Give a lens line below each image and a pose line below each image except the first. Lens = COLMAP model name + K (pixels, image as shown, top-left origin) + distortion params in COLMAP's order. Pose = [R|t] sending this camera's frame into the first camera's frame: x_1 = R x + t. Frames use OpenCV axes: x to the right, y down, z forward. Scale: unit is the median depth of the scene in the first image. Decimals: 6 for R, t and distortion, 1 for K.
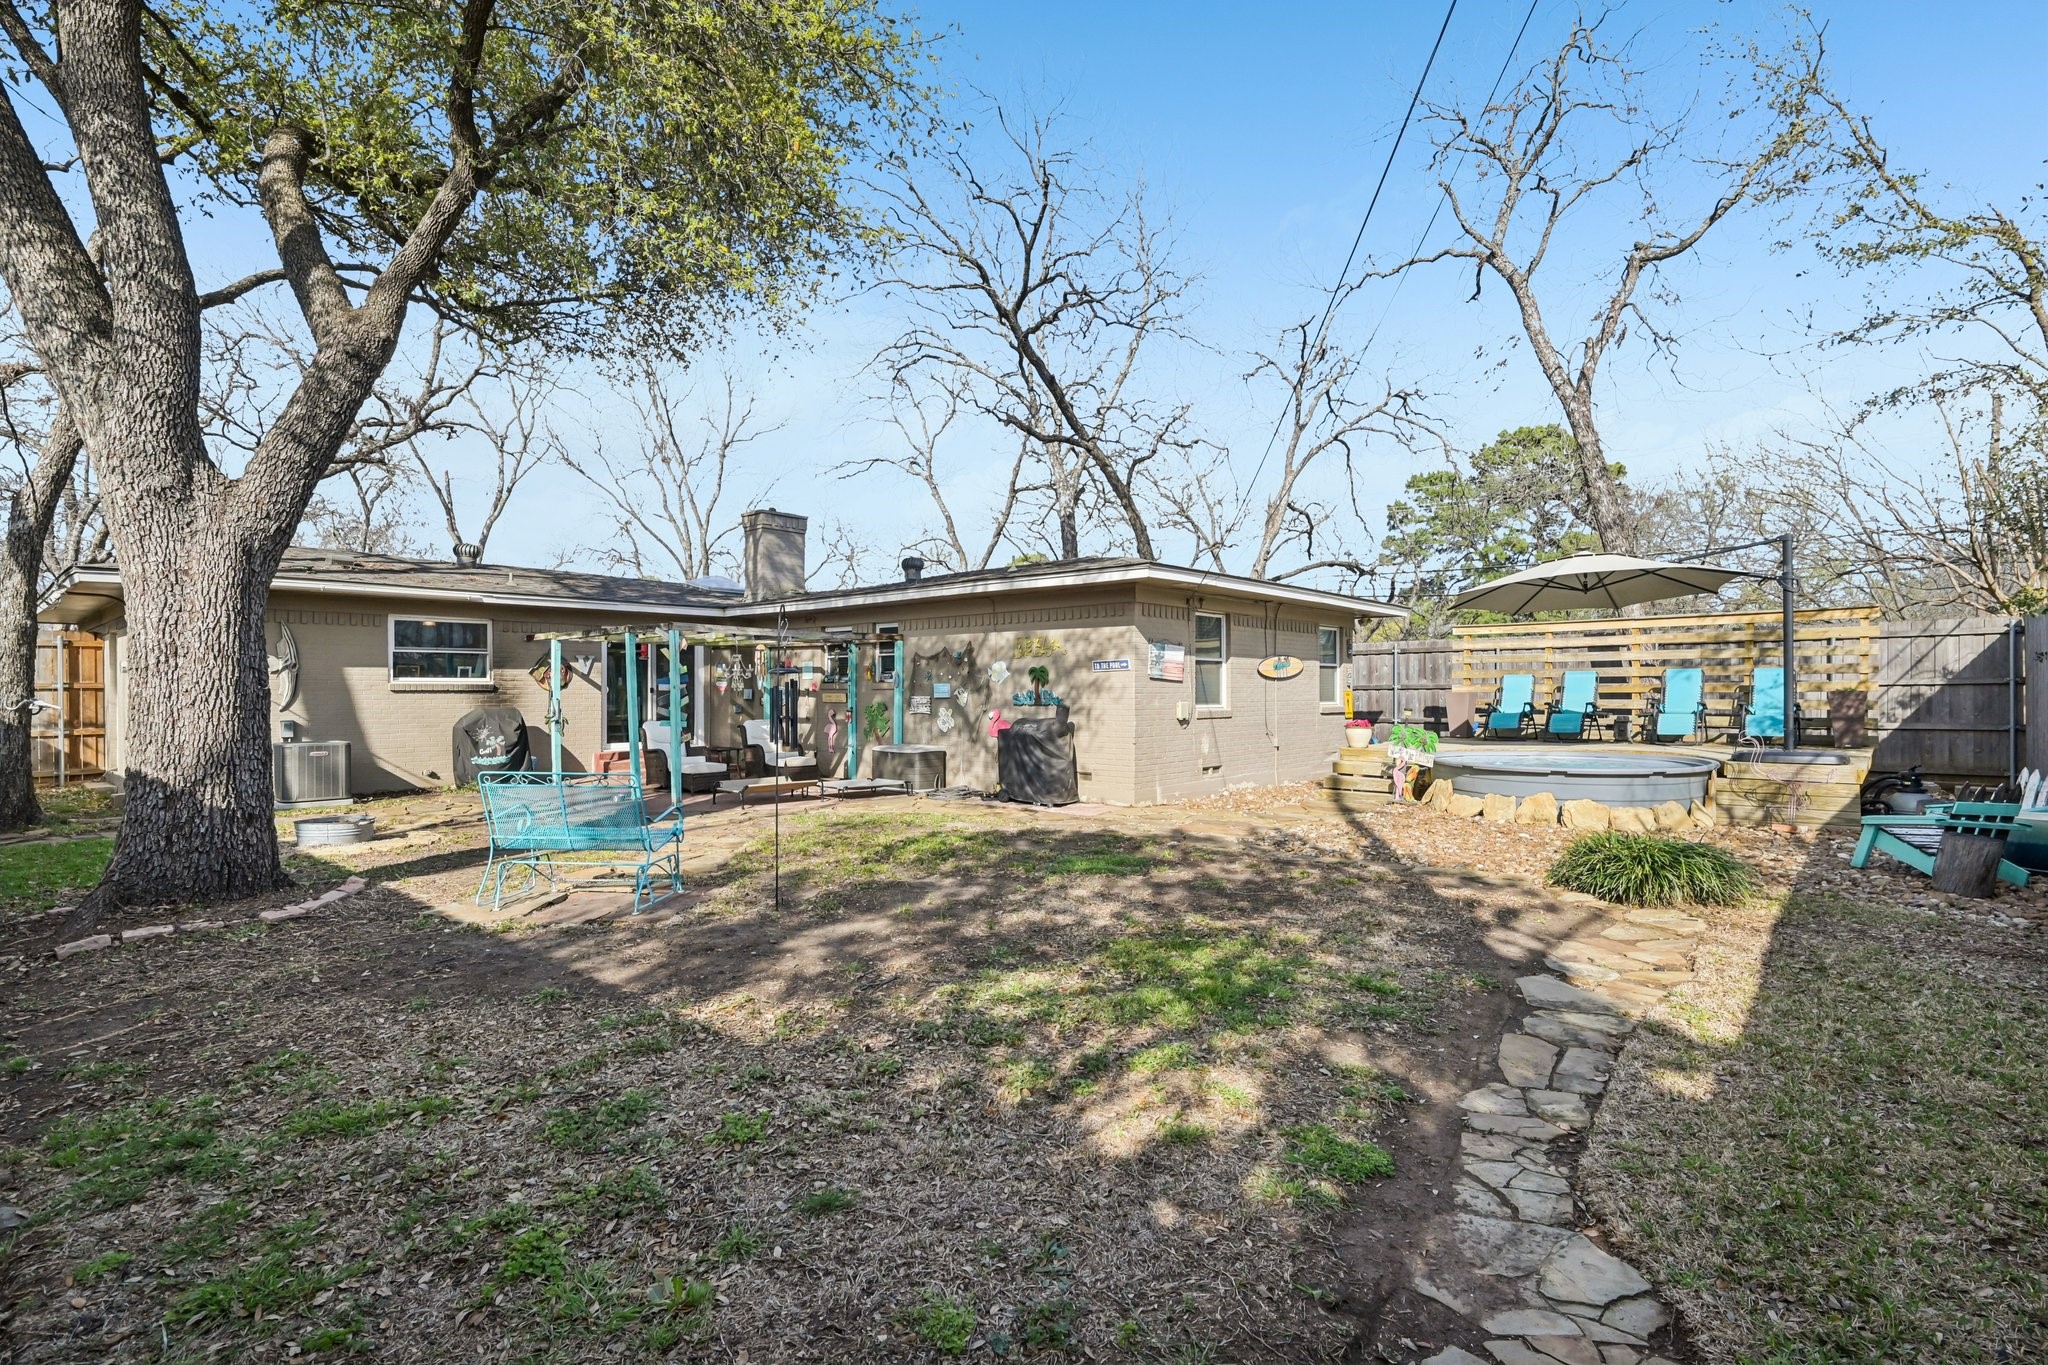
lens RADIAL K [[958.9, 0, 1024.0], [0, 958.9, 682.5], [0, 0, 1]] dist [0.000435, 0.000135]
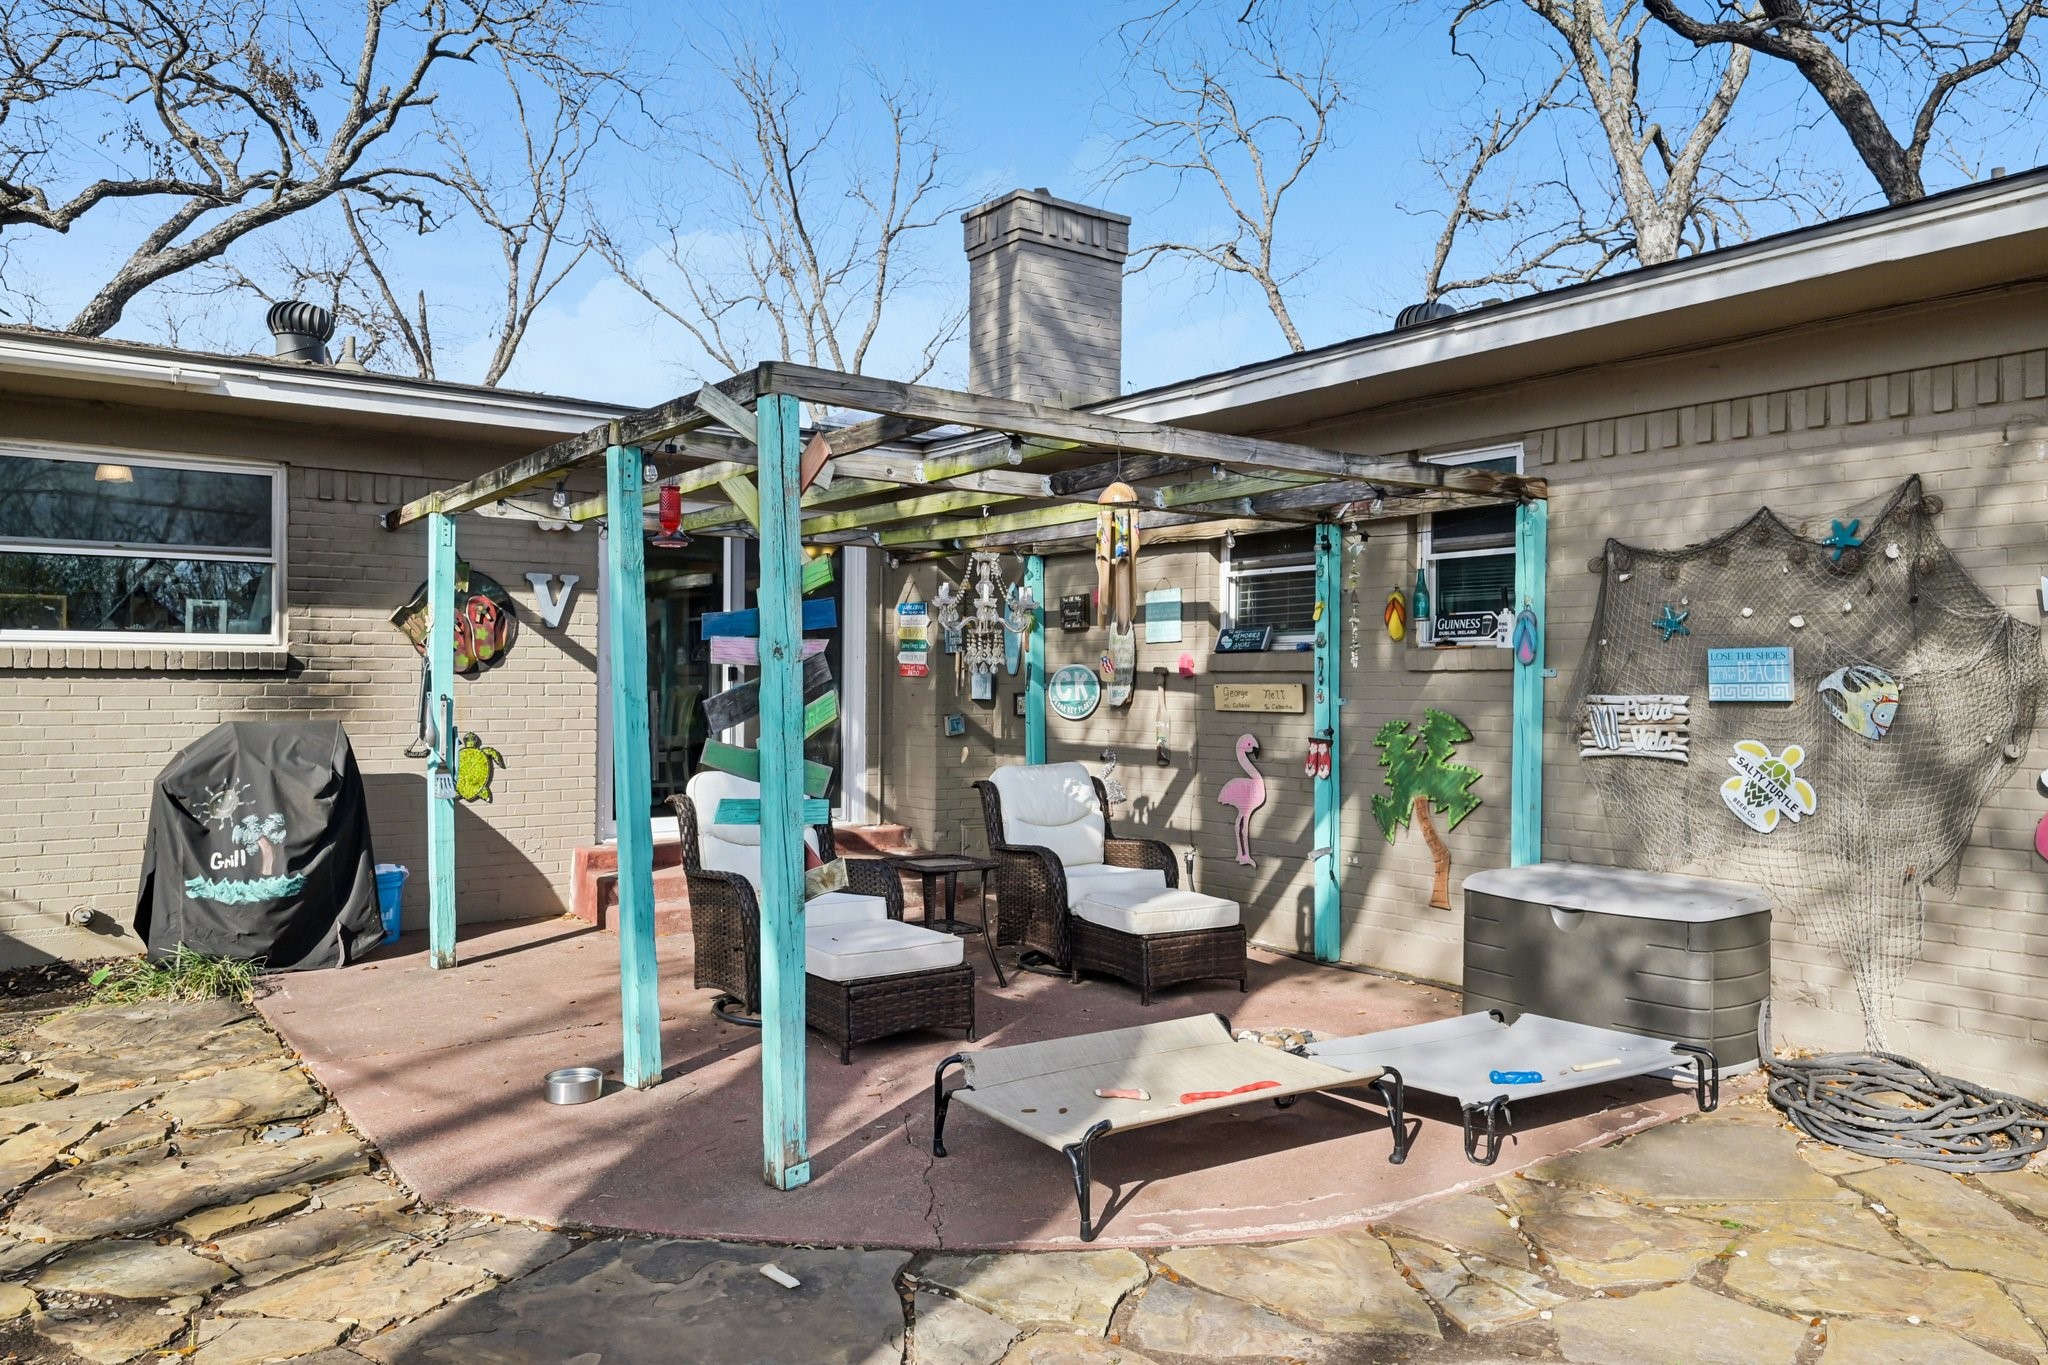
lens RADIAL K [[1418.6, 0, 1024.0], [0, 1418.6, 682.5], [0, 0, 1]] dist [-0.003956, 0.000184]
pose [[0.980839, 0.003628, -0.194786, -0.214563], [-0.001834, 0.999954, 0.009390, 0.007877], [0.194811, -0.008853, 0.980801, 0.601863]]
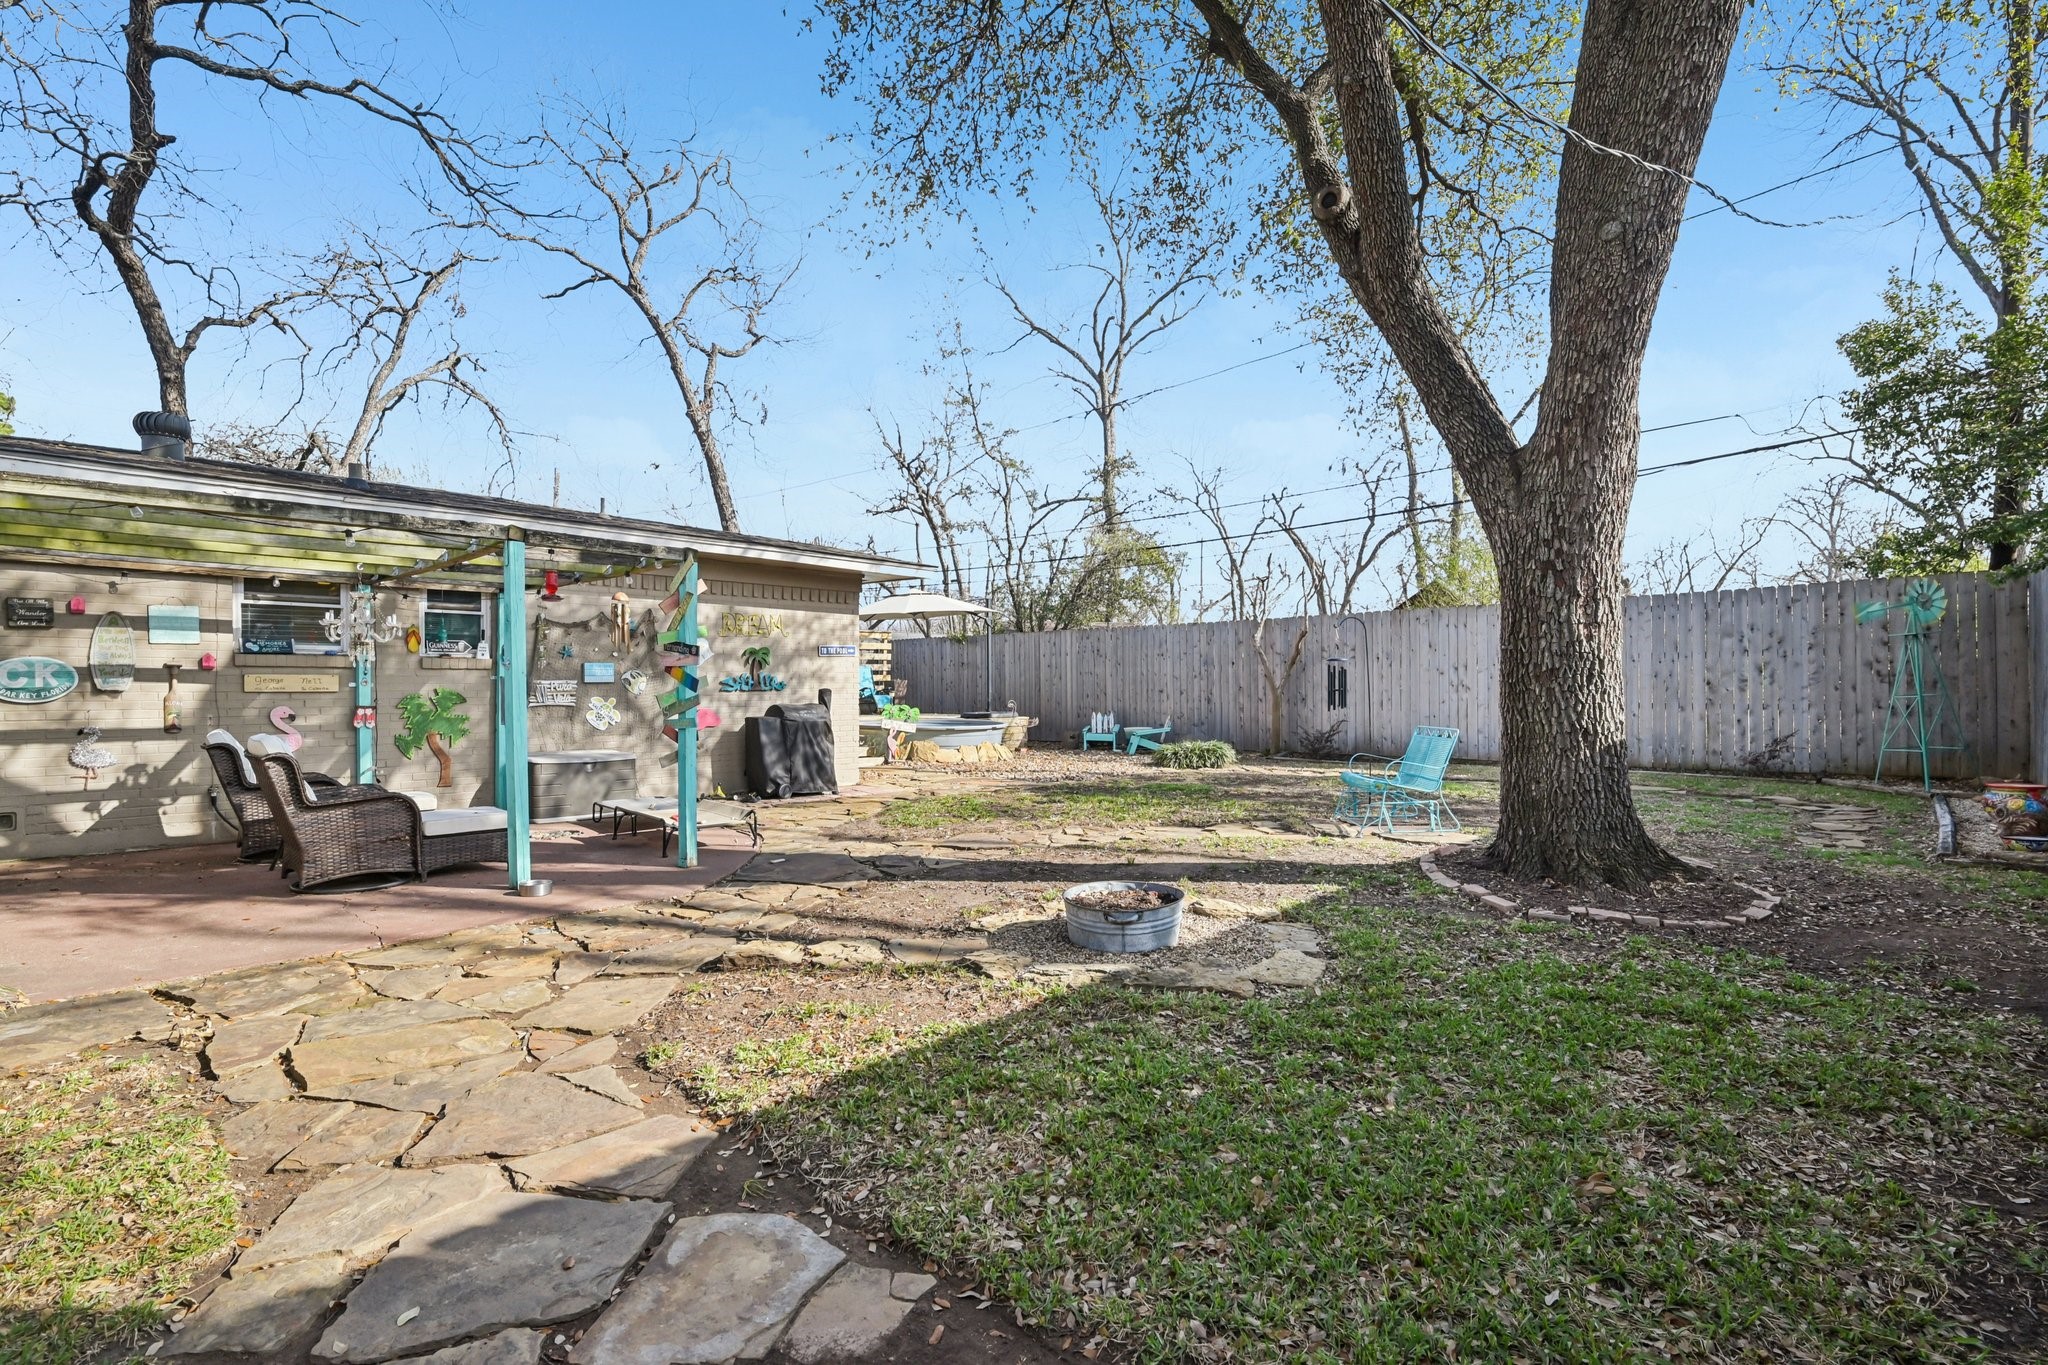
lens RADIAL K [[958.9, 0, 1024.0], [0, 958.9, 682.5], [0, 0, 1]] dist [0.000435, 0.000135]
pose [[-0.001212, 0.001418, 0.999998, -0.835451], [-0.012752, 0.999918, -0.001433, 0.011965], [-0.999918, -0.012753, -0.001194, 0.722772]]
